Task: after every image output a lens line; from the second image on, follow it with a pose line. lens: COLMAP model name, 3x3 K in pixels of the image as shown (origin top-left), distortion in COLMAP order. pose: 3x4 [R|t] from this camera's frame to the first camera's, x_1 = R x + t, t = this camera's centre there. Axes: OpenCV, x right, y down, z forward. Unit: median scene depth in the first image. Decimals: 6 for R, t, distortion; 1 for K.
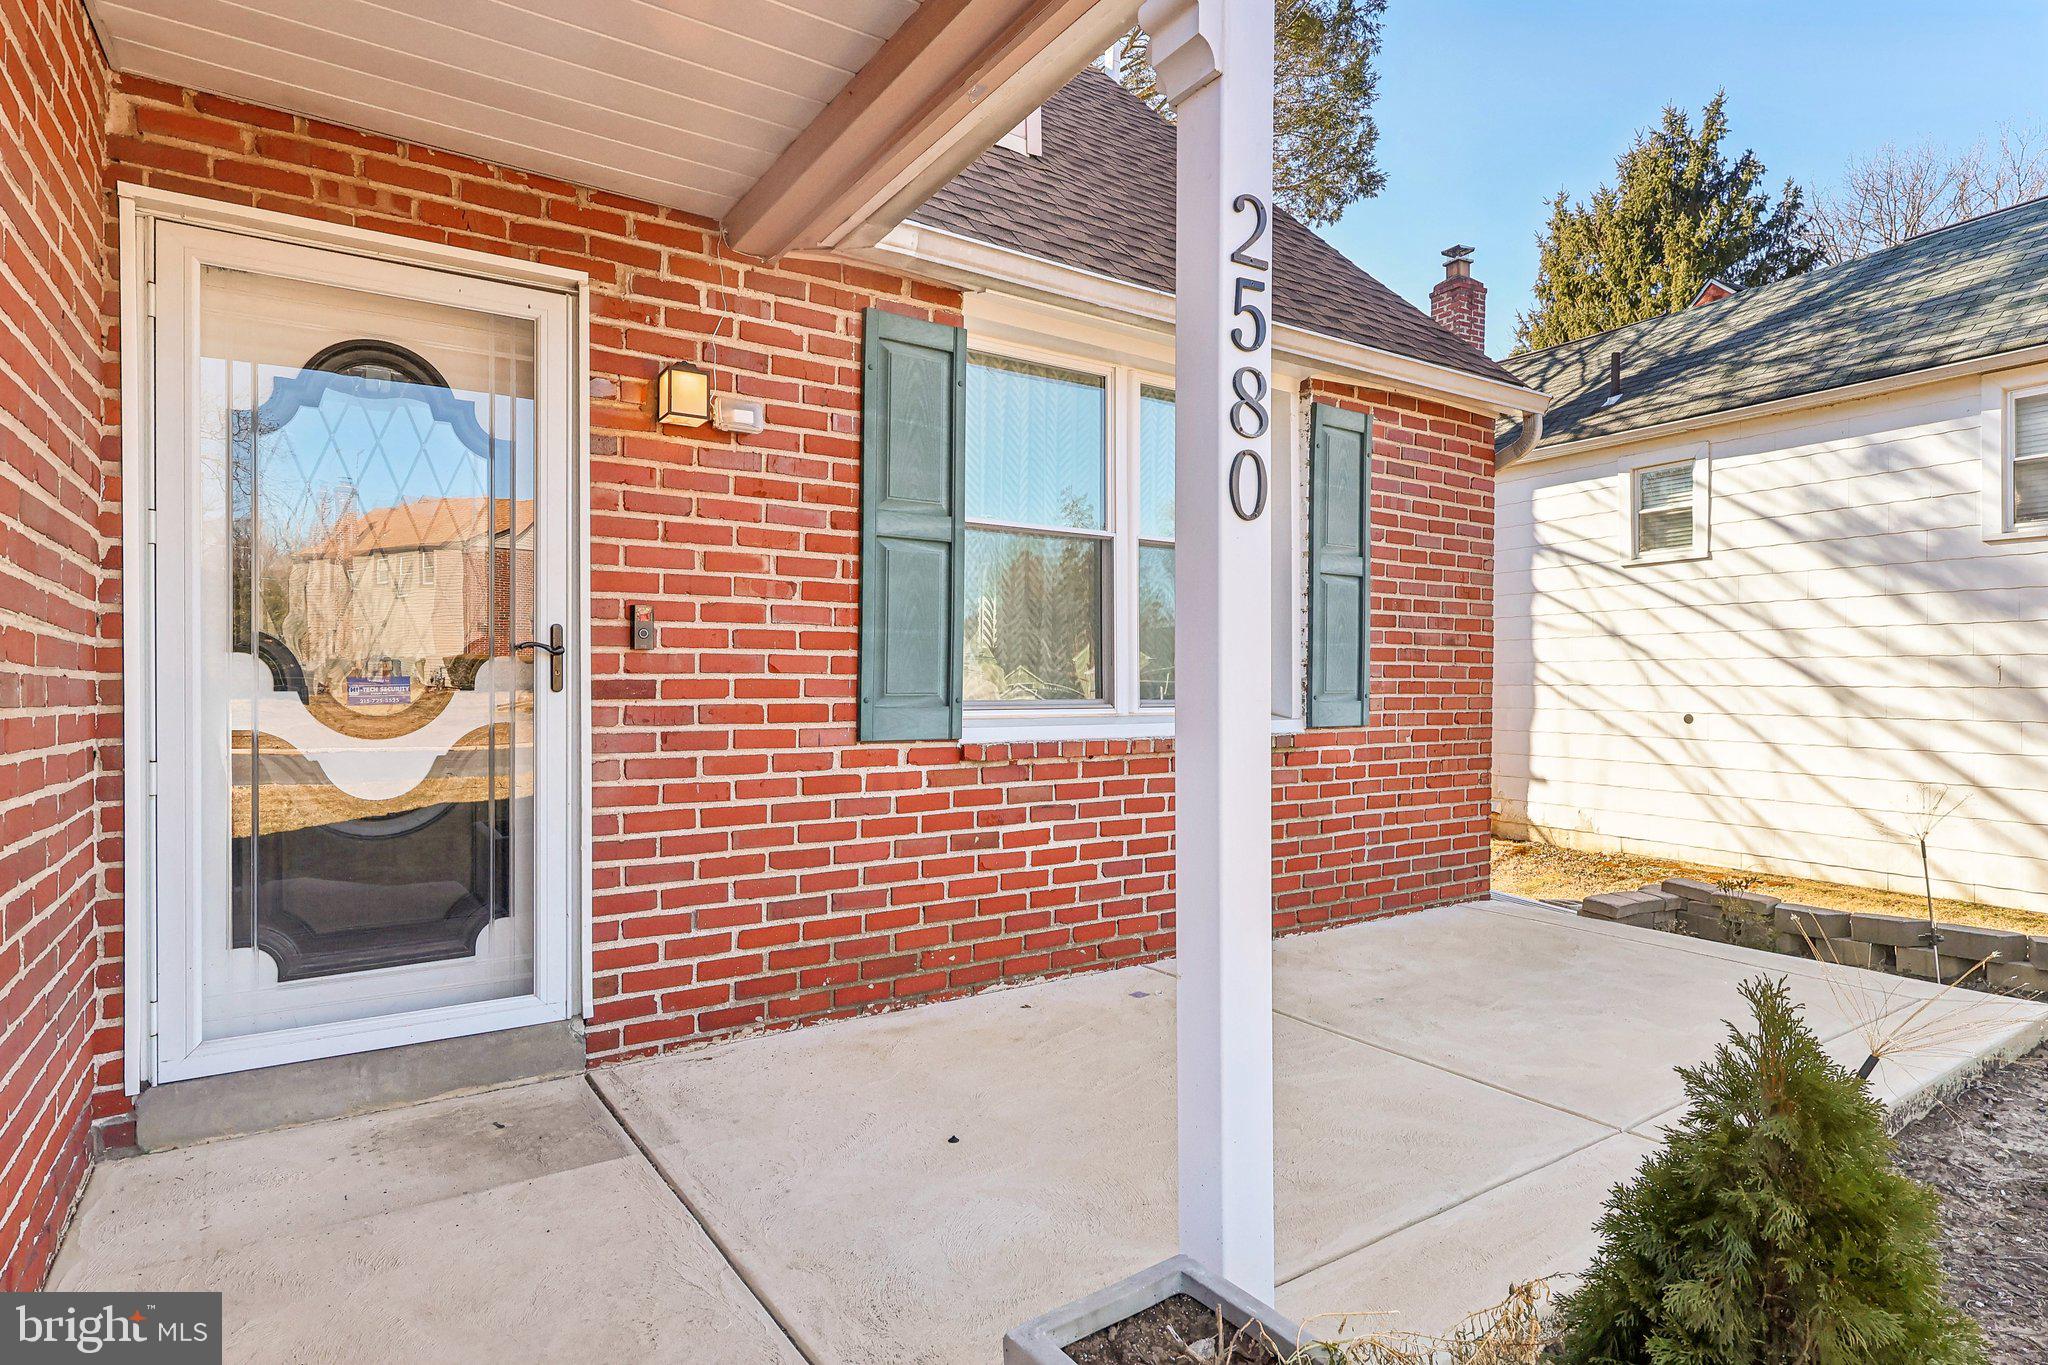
lens RADIAL K [[1076.8, 0, 1024.0], [0, 1076.8, 682.5], [0, 0, 1]] dist [-0.000079, -0.000028]
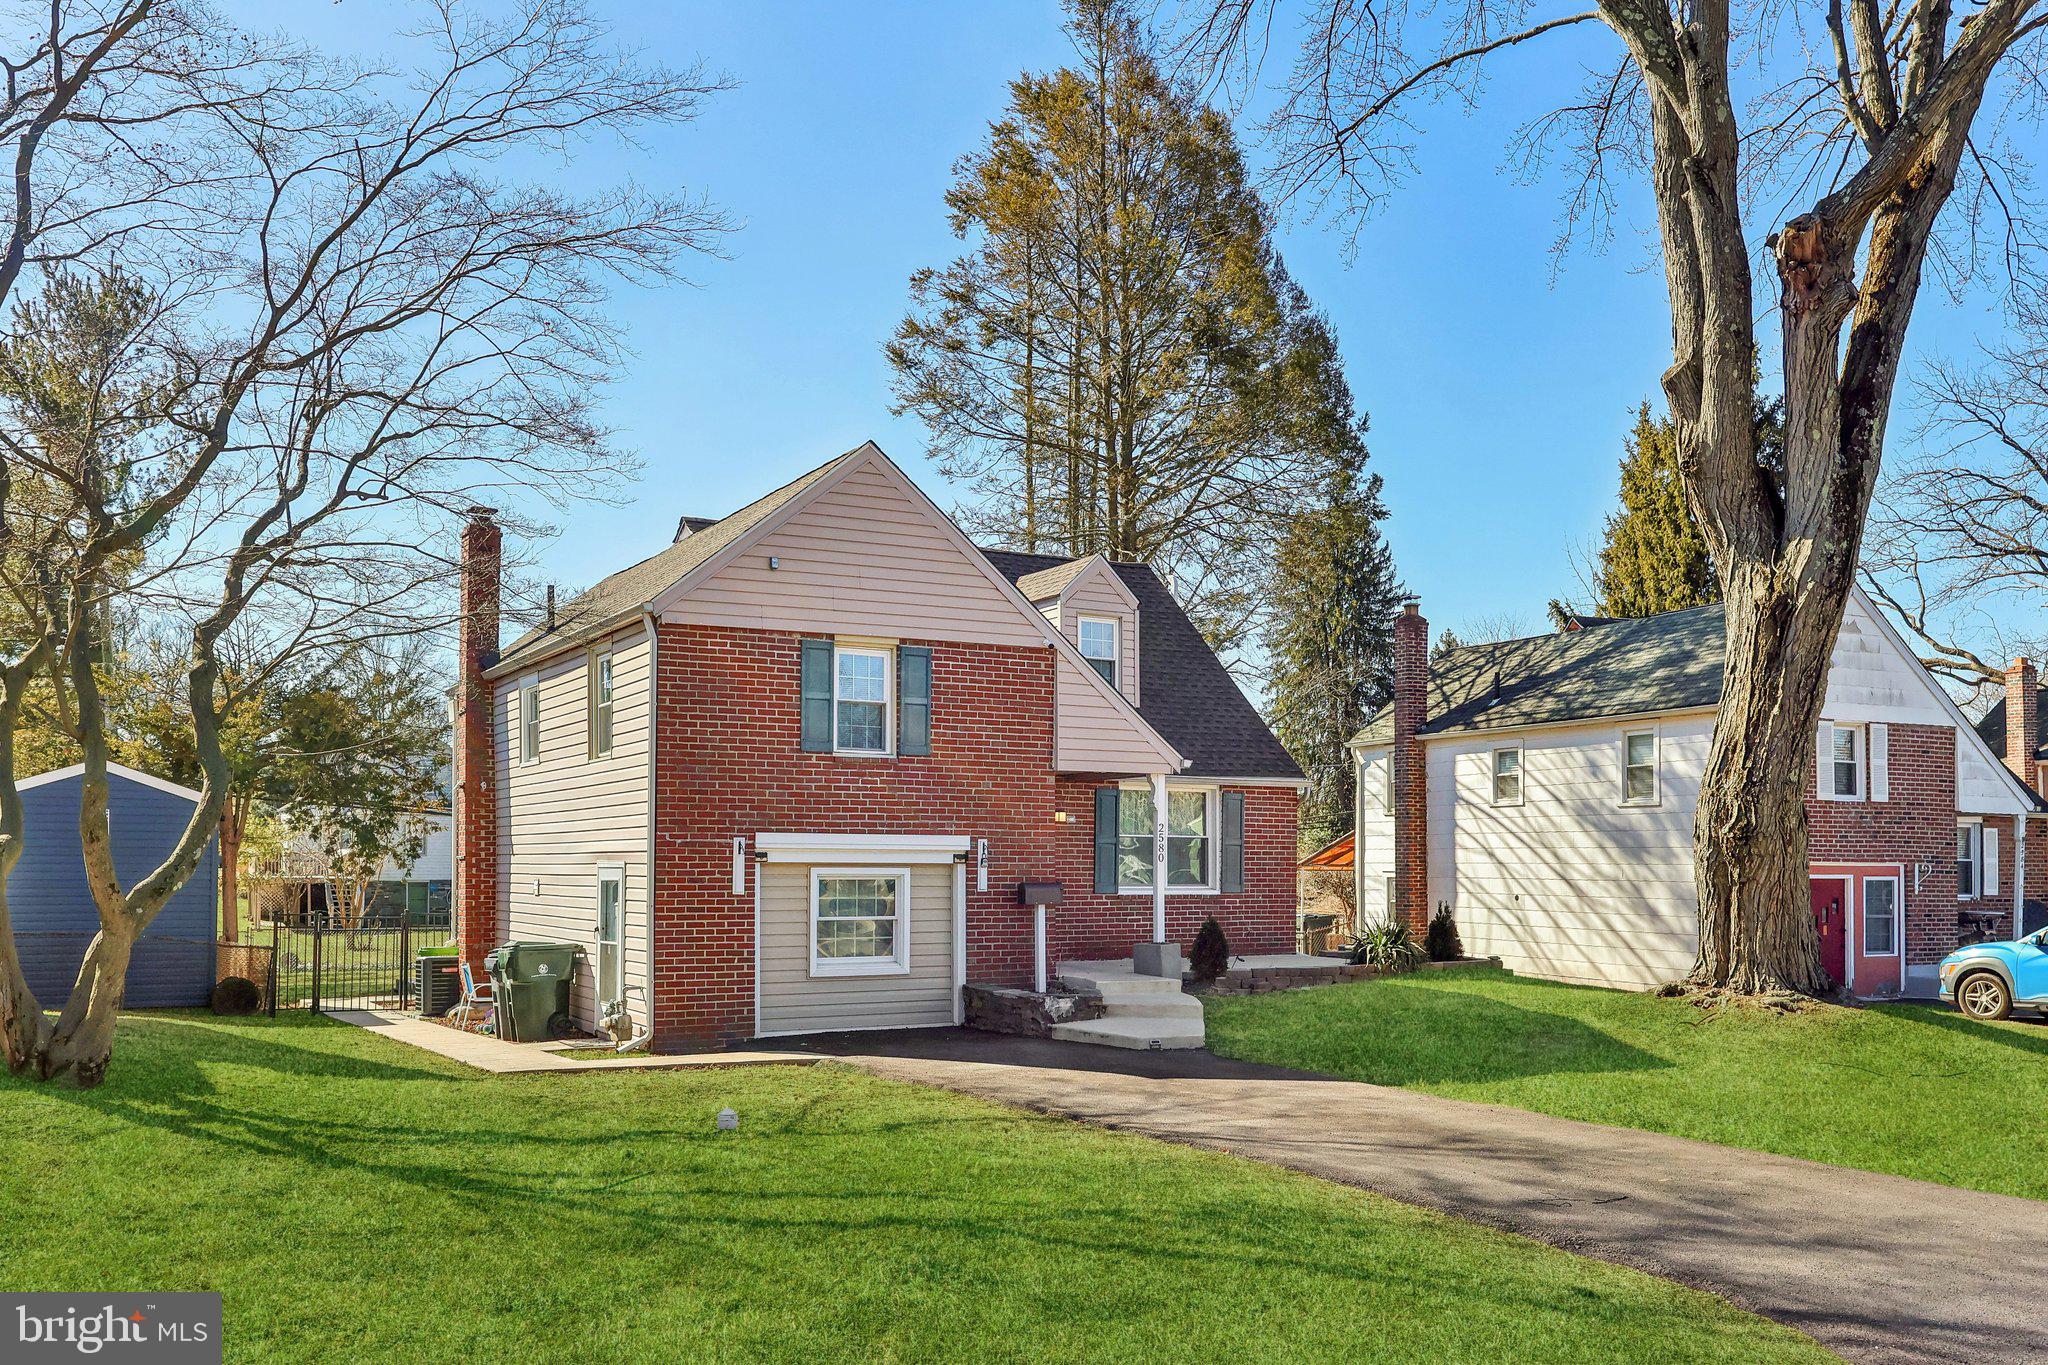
lens RADIAL K [[1695.5, 0, 1024.0], [0, 1695.5, 682.5], [0, 0, 1]] dist [0.002525, 0.000590]
pose [[0.998335, -0.002854, -0.057615, -0.014635], [-0.003373, 0.994179, -0.107690, -0.015102], [0.057587, 0.107705, 0.992514, -1.729334]]
